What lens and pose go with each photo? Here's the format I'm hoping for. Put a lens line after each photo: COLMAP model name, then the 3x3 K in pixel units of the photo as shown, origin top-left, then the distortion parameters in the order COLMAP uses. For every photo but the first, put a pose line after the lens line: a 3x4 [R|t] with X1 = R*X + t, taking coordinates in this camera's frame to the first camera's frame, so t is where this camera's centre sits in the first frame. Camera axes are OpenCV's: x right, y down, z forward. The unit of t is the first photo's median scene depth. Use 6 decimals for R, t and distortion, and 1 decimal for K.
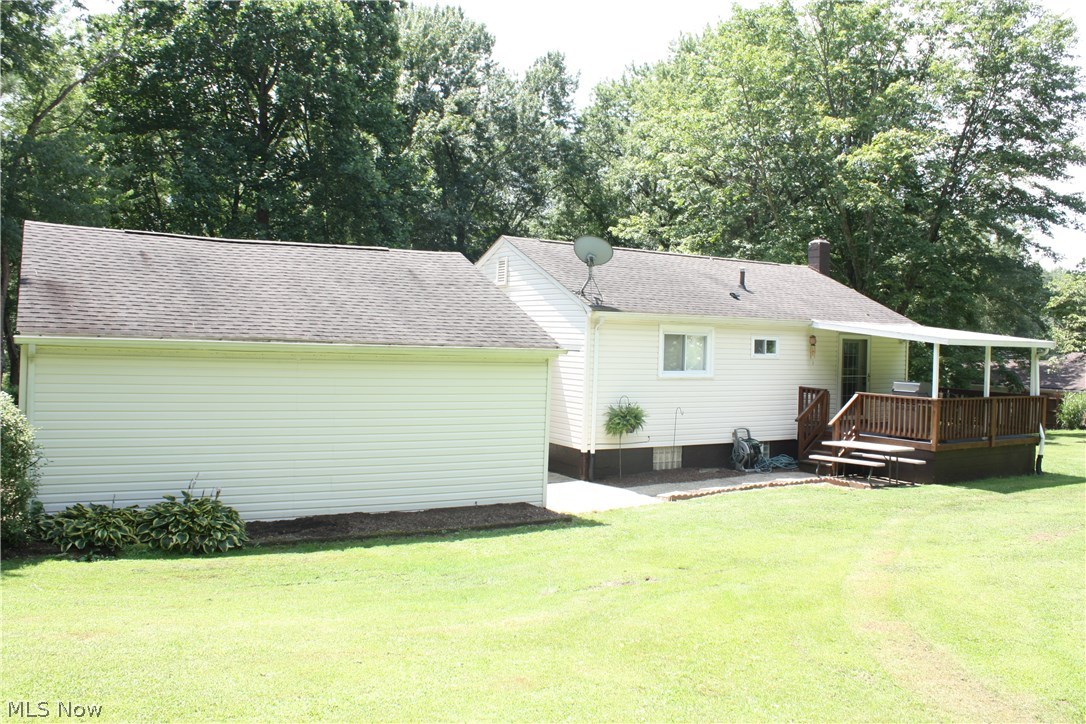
lens RADIAL K [[901.5, 0, 543.0], [0, 901.5, 362.0], [0, 0, 1]] dist [-0.091915, 0.004197]
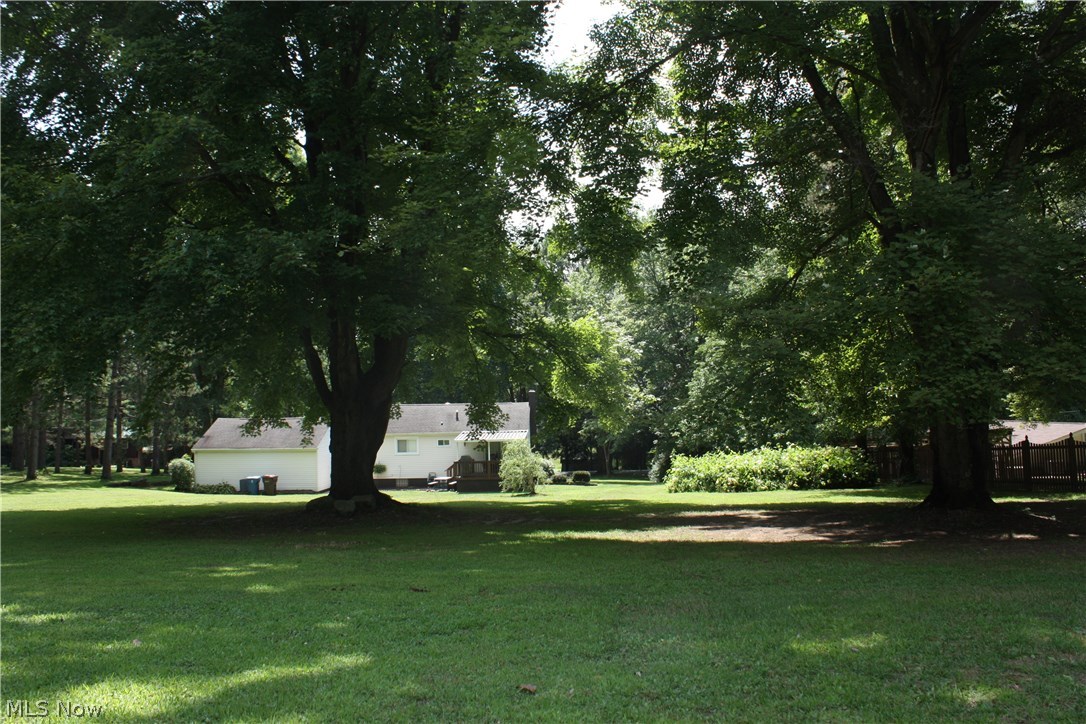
lens RADIAL K [[901.5, 0, 543.0], [0, 901.5, 362.0], [0, 0, 1]] dist [-0.091915, 0.004197]
pose [[0.928340, -0.037832, -0.369803, 1.560838], [0.011782, 0.997303, -0.072448, -0.060438], [0.371546, 0.062900, 0.926281, -1.427887]]
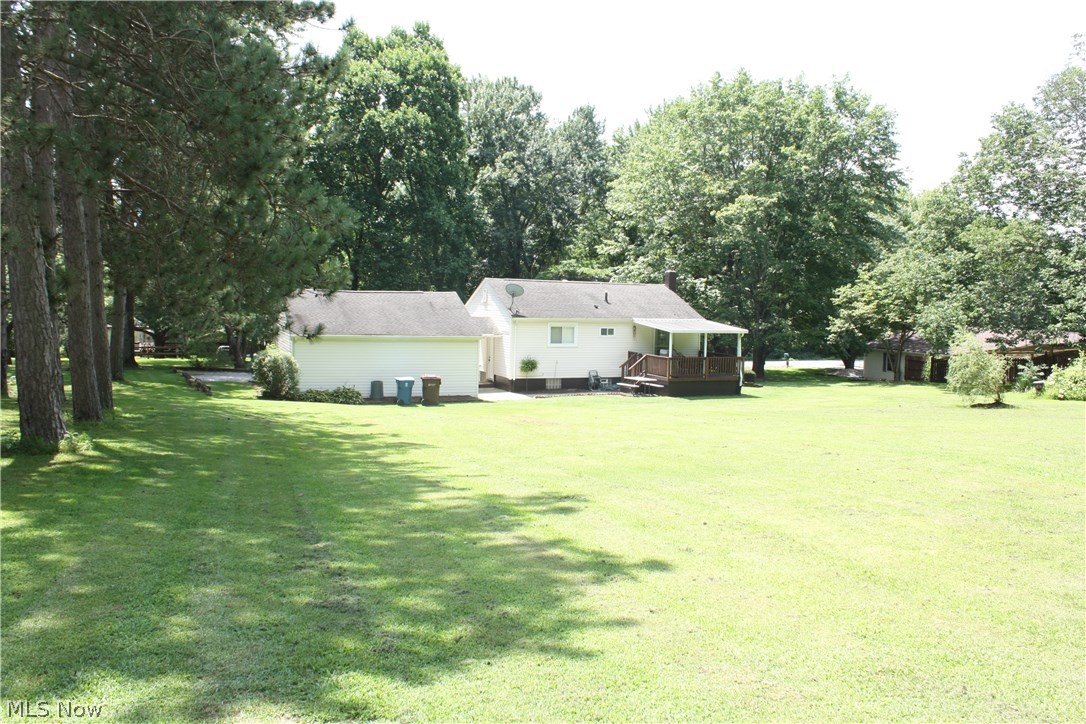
lens RADIAL K [[901.5, 0, 543.0], [0, 901.5, 362.0], [0, 0, 1]] dist [-0.091915, 0.004197]
pose [[0.990591, 0.006562, -0.136702, 0.393684], [-0.000613, 0.999053, 0.043513, -0.038598], [0.136858, -0.043020, 0.989656, -1.105540]]
